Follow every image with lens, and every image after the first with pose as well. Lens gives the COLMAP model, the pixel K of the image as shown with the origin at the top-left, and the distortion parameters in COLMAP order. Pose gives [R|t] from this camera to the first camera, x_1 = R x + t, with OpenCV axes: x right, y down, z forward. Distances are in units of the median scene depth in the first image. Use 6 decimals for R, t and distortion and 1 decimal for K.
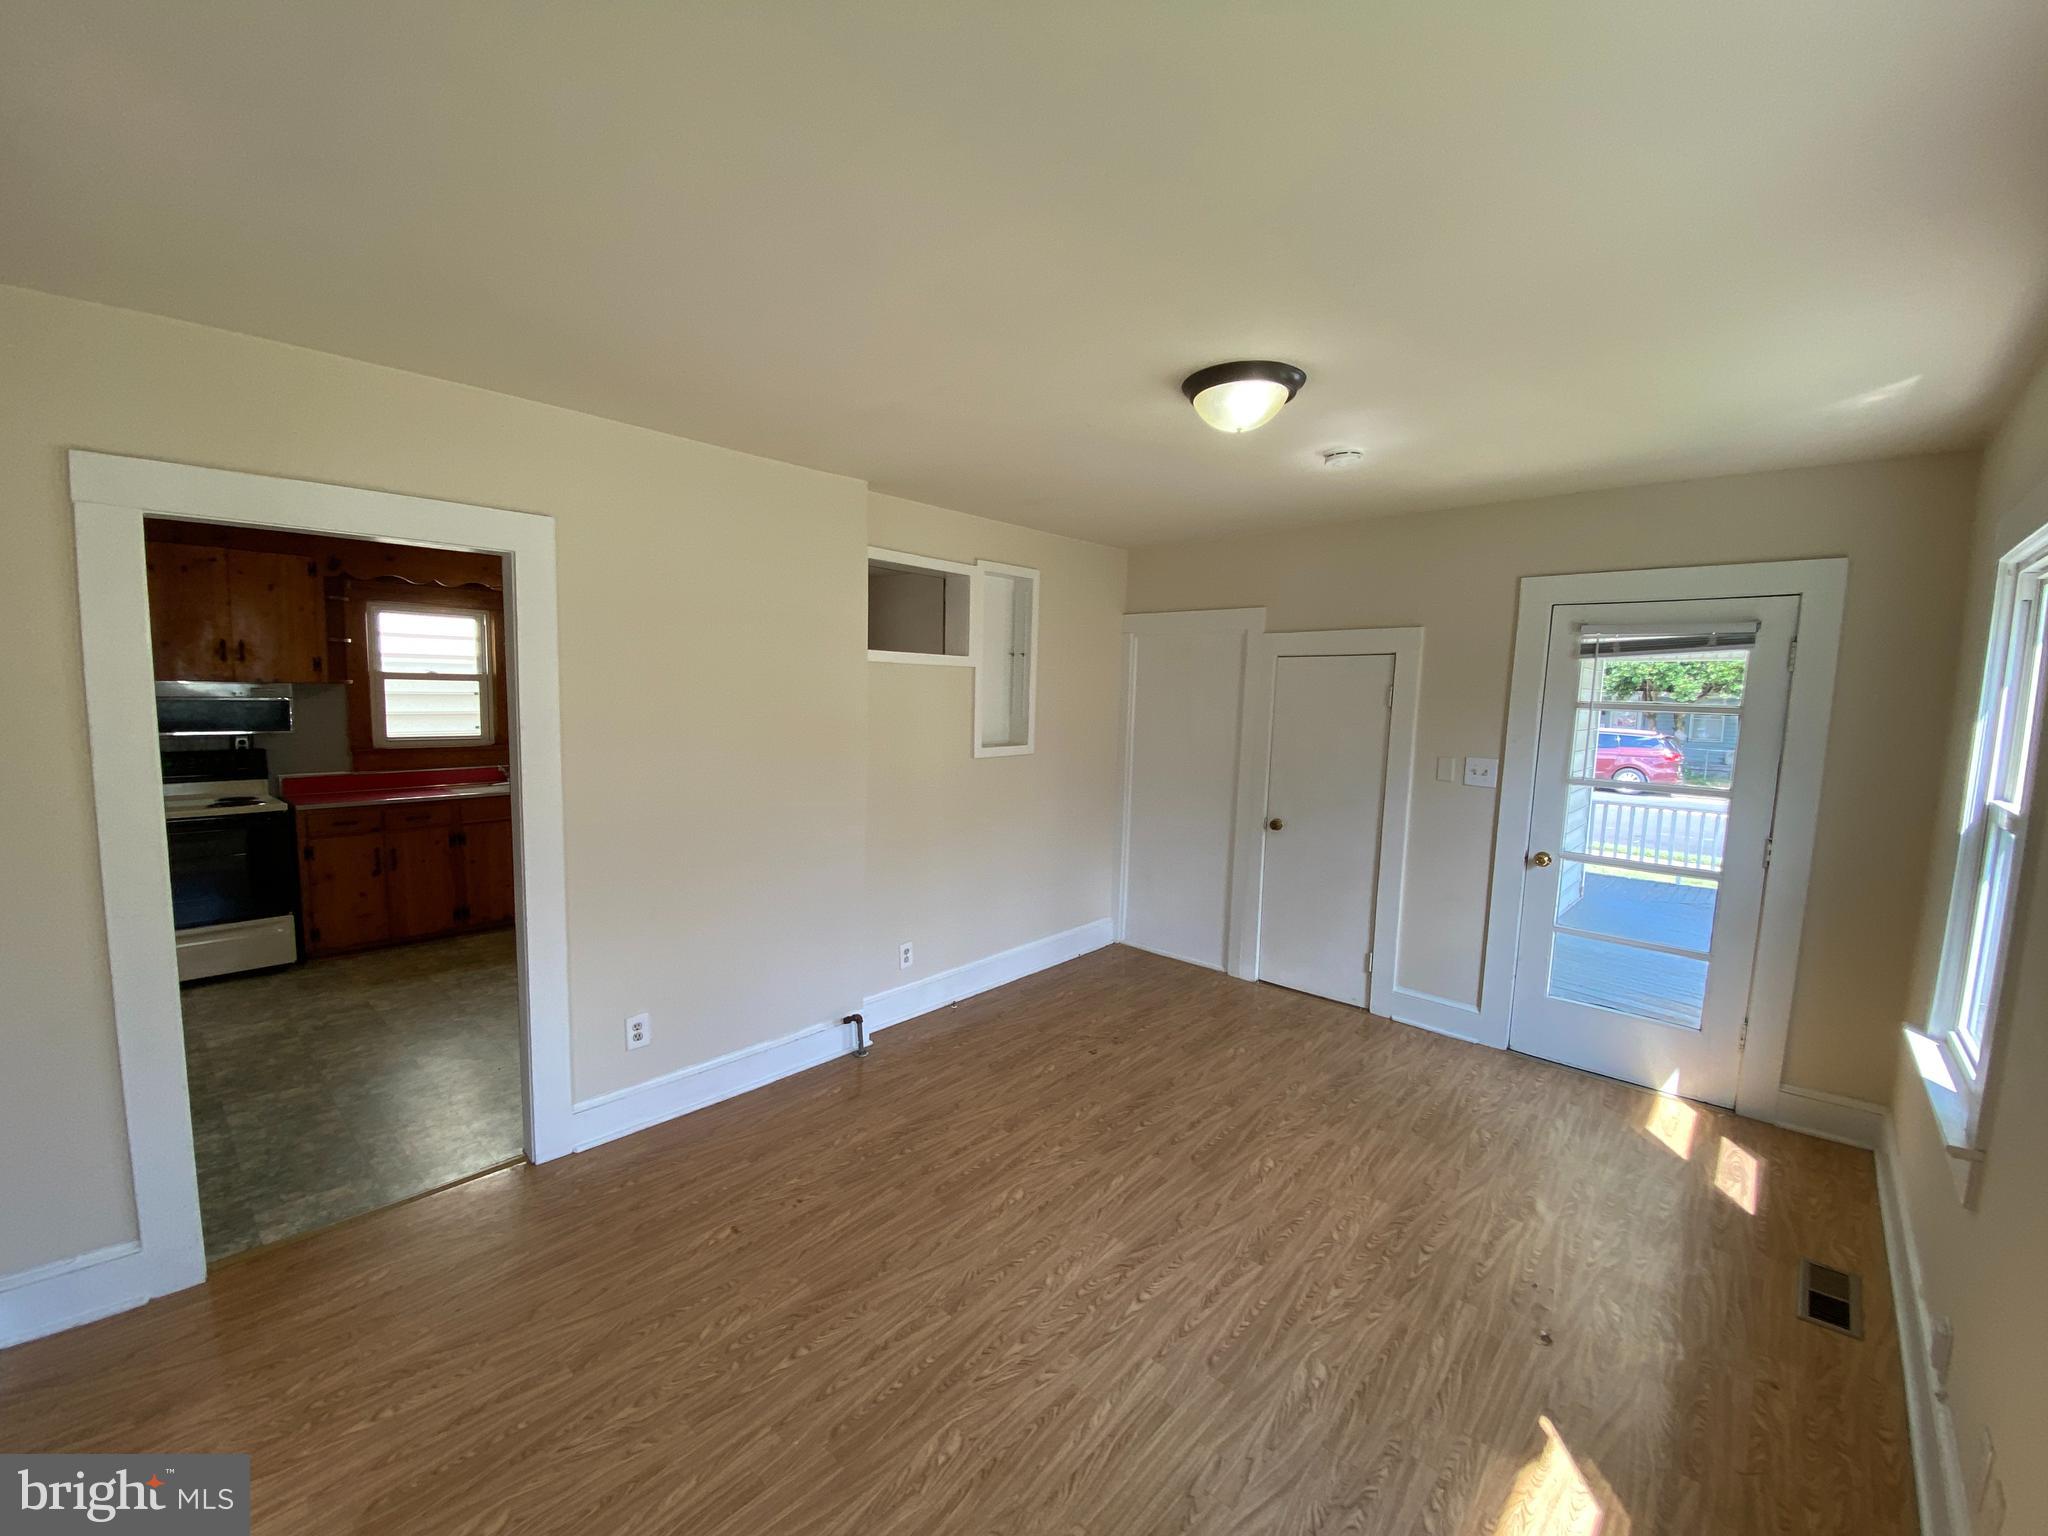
lens RADIAL K [[821.4, 0, 1024.0], [0, 821.4, 768.0], [0, 0, 1]] dist [0.013634, -0.015281]
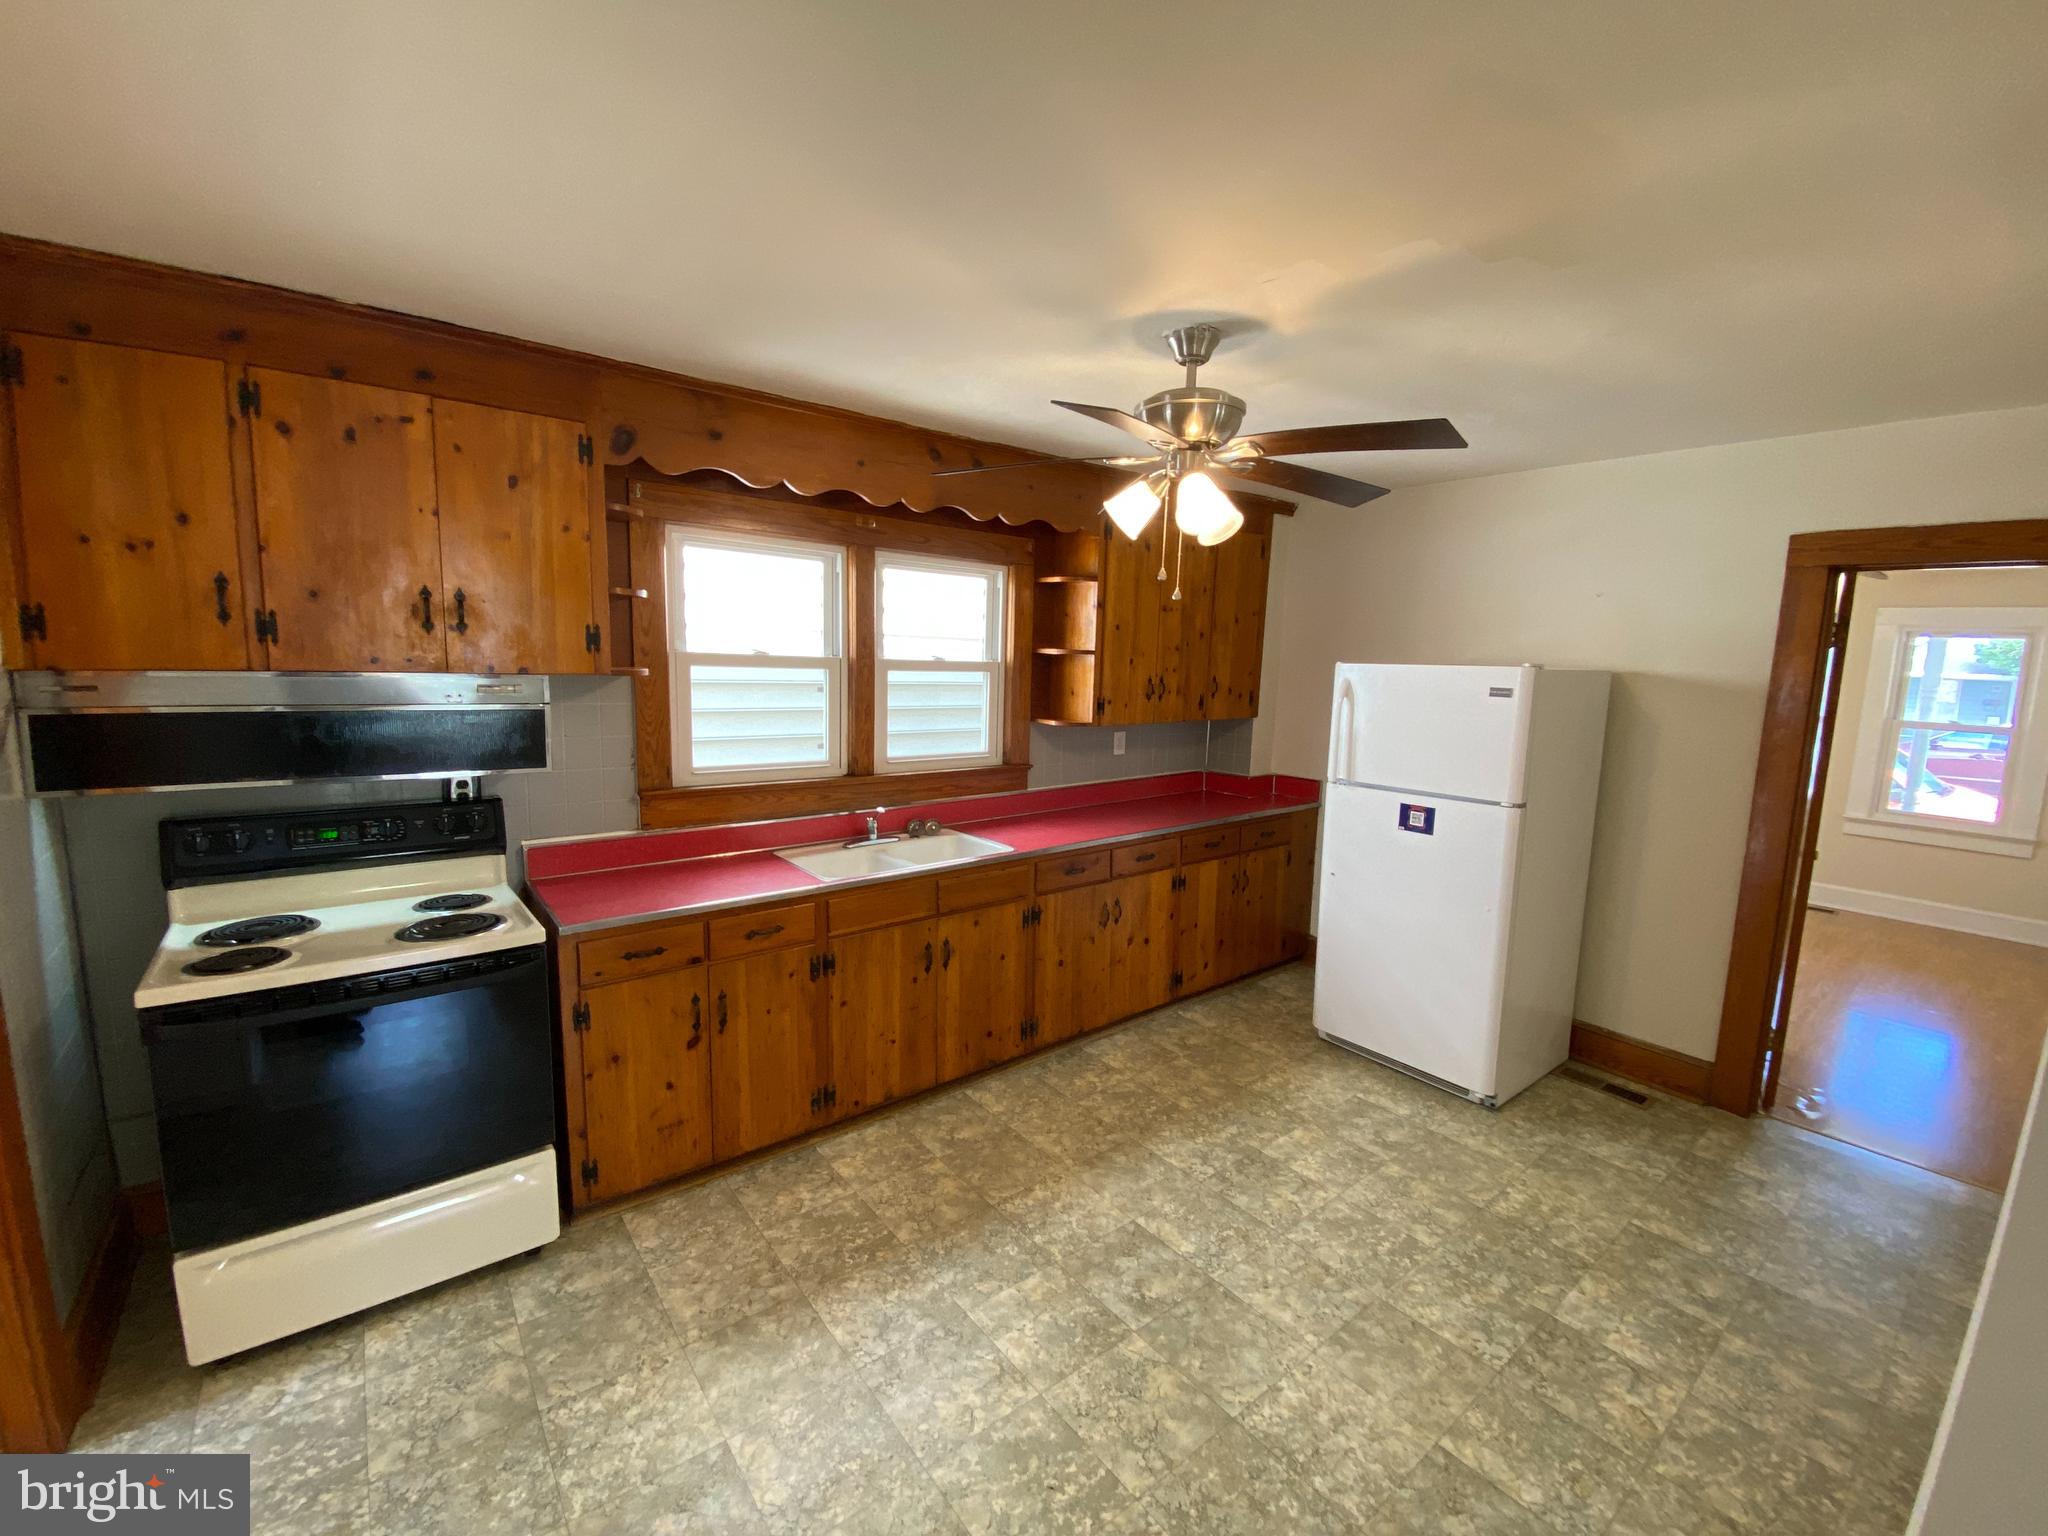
lens RADIAL K [[806.0, 0, 1024.0], [0, 806.0, 768.0], [0, 0, 1]] dist [0.000533, -0.013945]
pose [[0.986623, 0.014895, -0.162335, -0.512501], [-0.011862, 0.999737, 0.019633, -0.058234], [0.162584, -0.017444, 0.986540, 0.549069]]
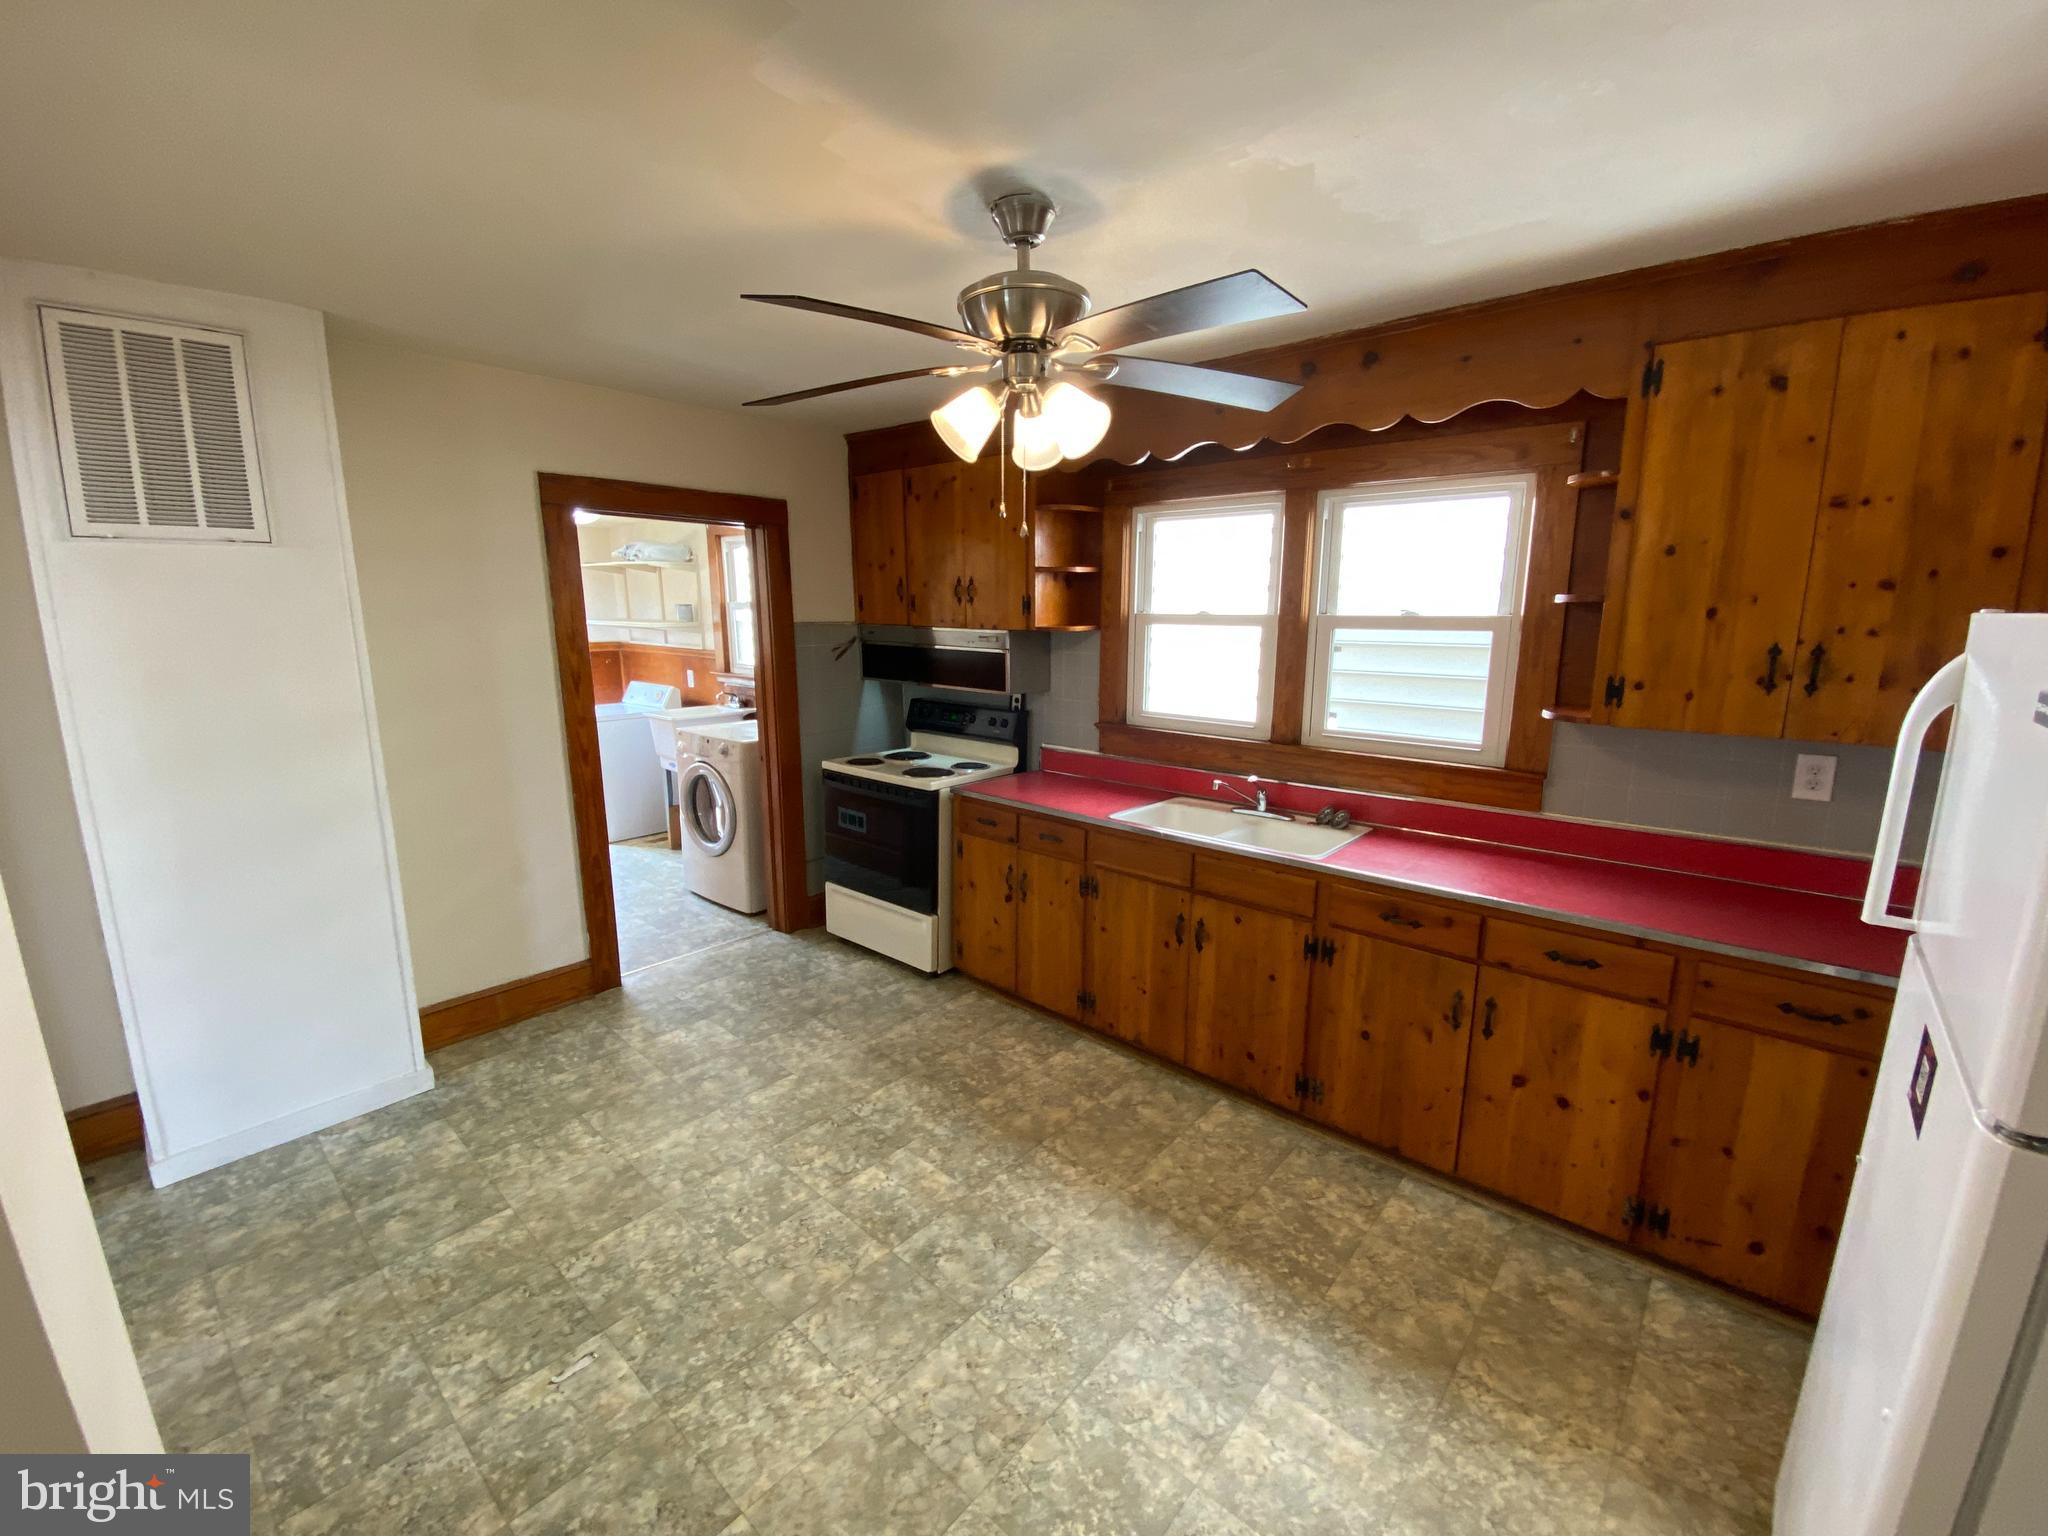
lens RADIAL K [[831.6, 0, 1026.9], [0, 831.6, 732.6], [0, 0, 1]] dist [0.017973, -0.017283]
pose [[0.044213, 0.116633, -0.992190, -0.093637], [-0.115160, 0.987136, 0.110907, -0.096422], [0.992363, 0.109357, 0.057076, 0.984916]]
